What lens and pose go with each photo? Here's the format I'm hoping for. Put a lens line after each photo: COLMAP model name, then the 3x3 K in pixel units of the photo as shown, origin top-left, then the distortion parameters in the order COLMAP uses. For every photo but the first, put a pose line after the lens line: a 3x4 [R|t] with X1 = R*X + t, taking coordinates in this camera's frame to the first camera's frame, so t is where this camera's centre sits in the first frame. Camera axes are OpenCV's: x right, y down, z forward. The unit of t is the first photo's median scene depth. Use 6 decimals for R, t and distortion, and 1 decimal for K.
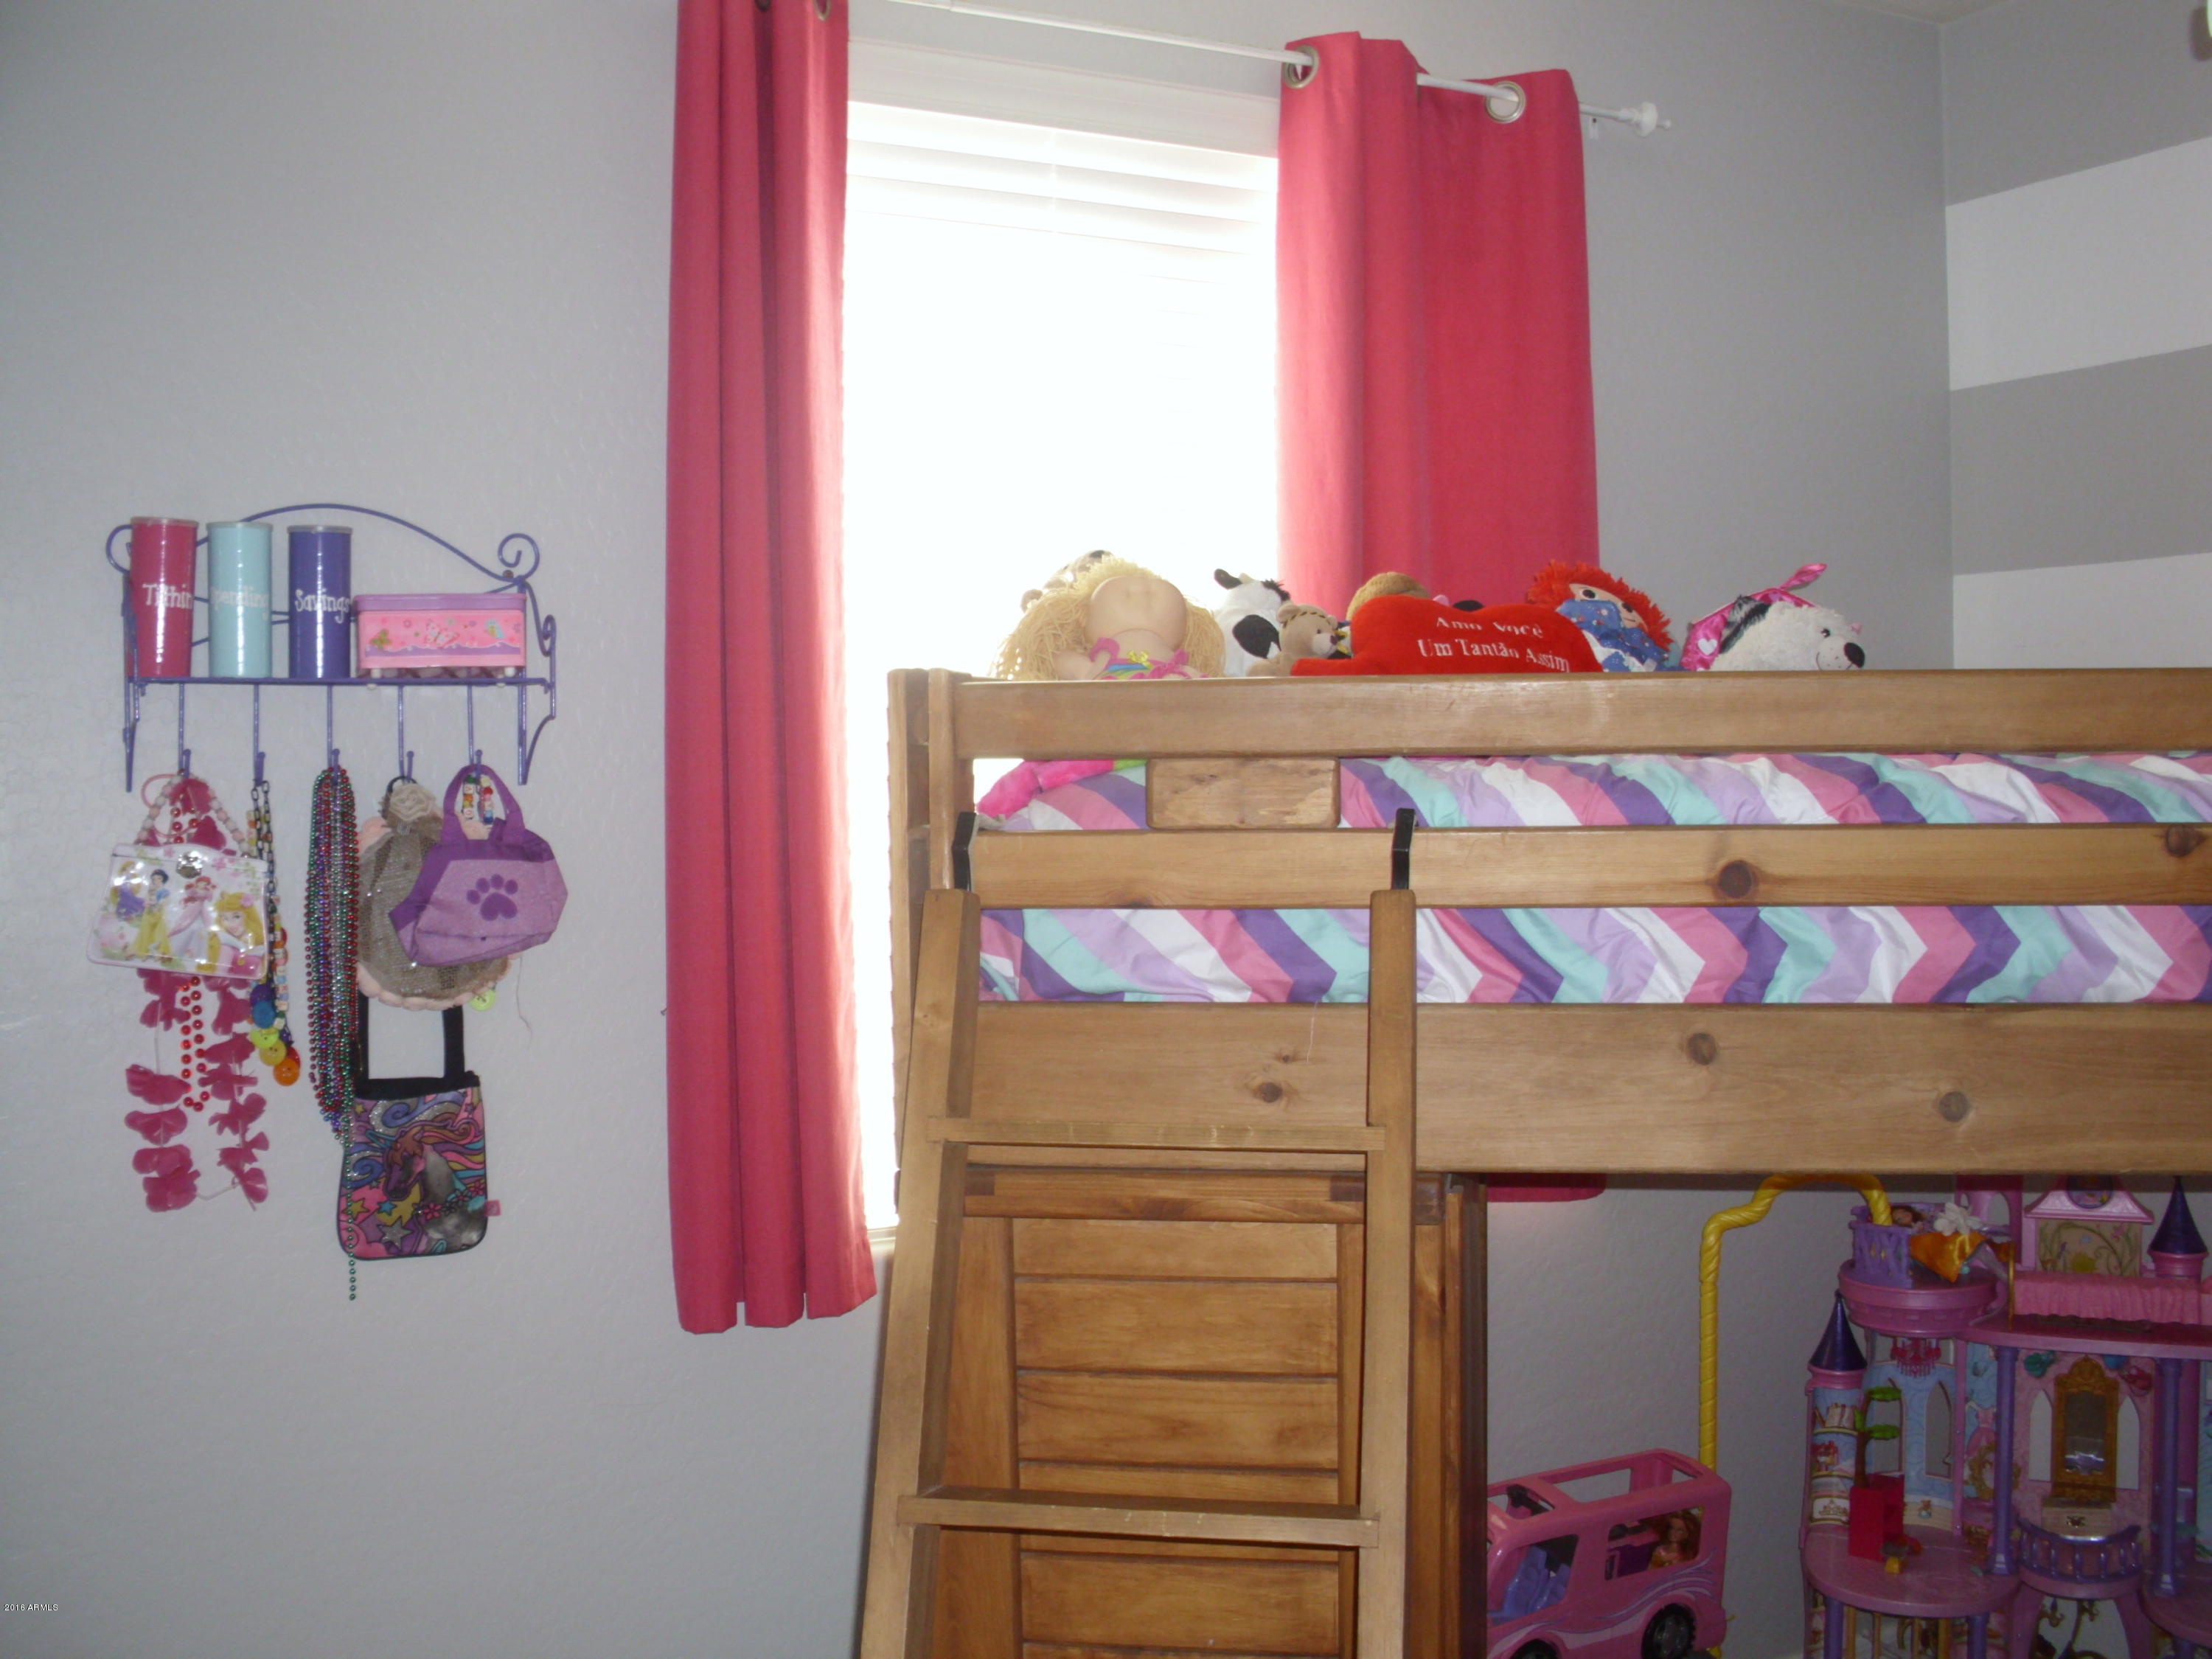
lens RADIAL K [[2272.4, 0, 1109.4], [0, 2272.4, 818.8], [0, 0, 1]] dist [-0.207536, 0.215345]
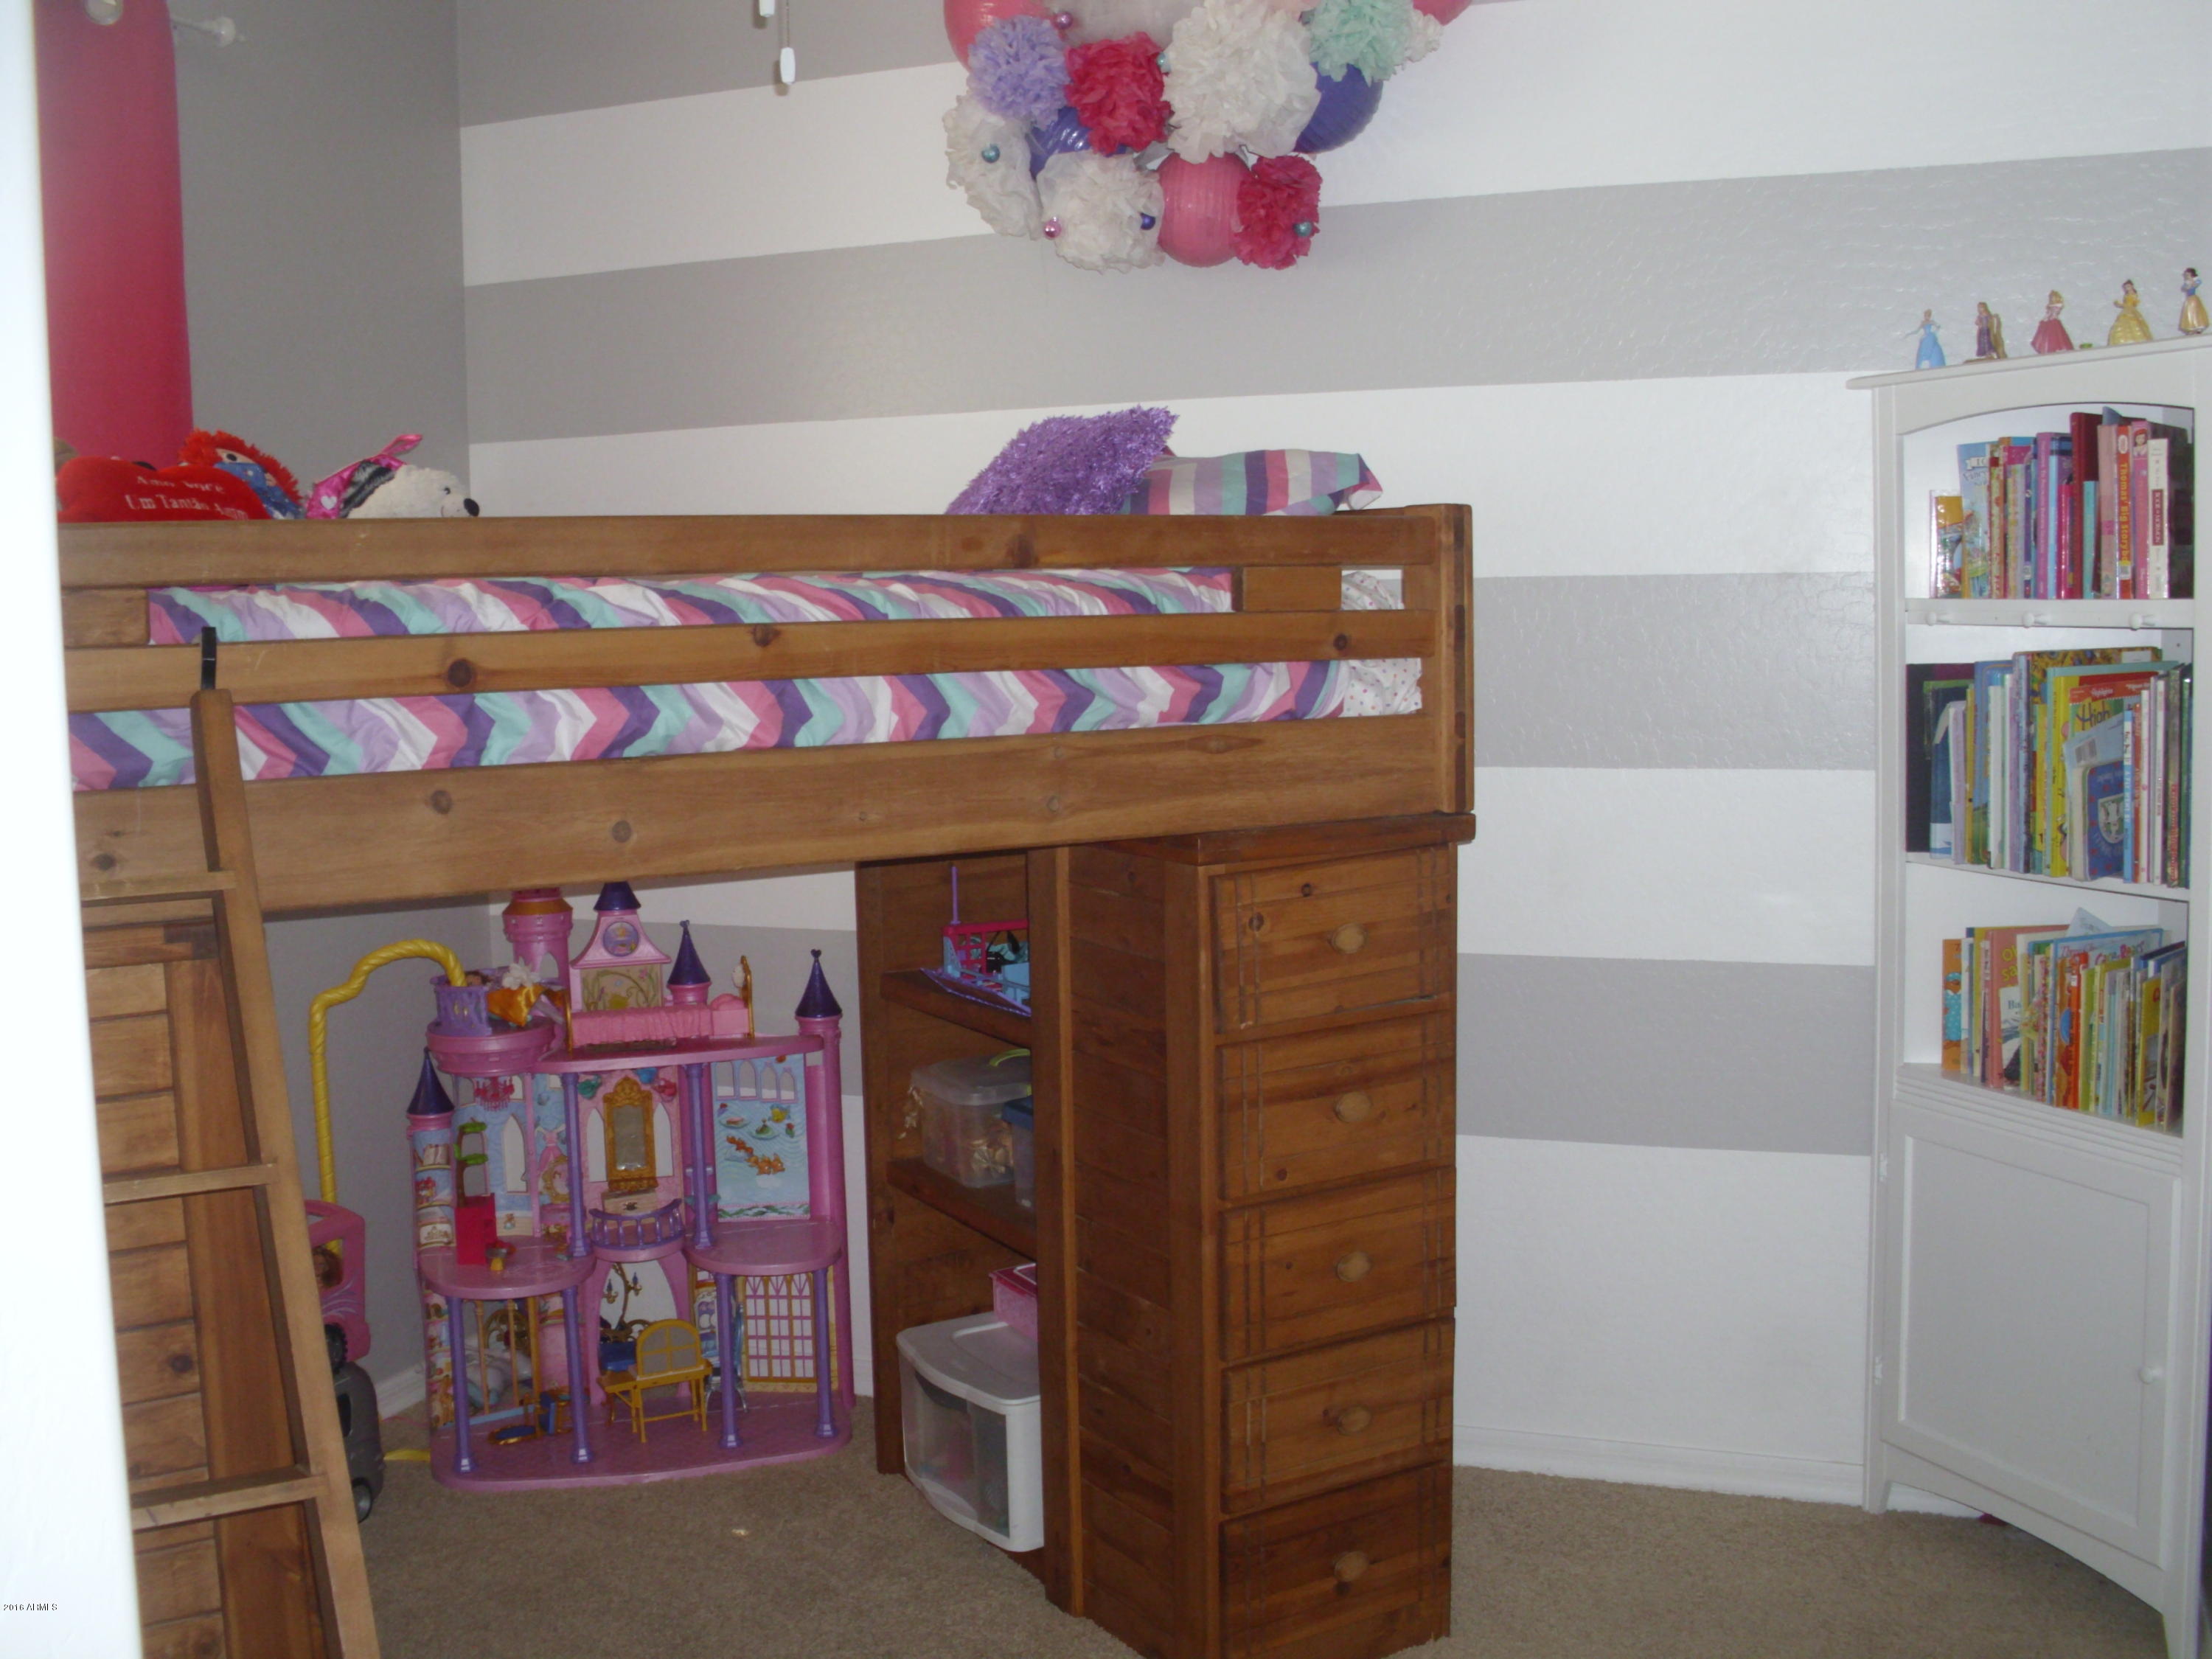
lens RADIAL K [[2272.4, 0, 1109.4], [0, 2272.4, 818.8], [0, 0, 1]] dist [-0.207536, 0.215345]
pose [[0.758845, -0.069754, 0.647525, -0.281933], [0.030638, 0.996970, 0.071493, 0.028711], [-0.650550, -0.034413, 0.758683, -0.254646]]
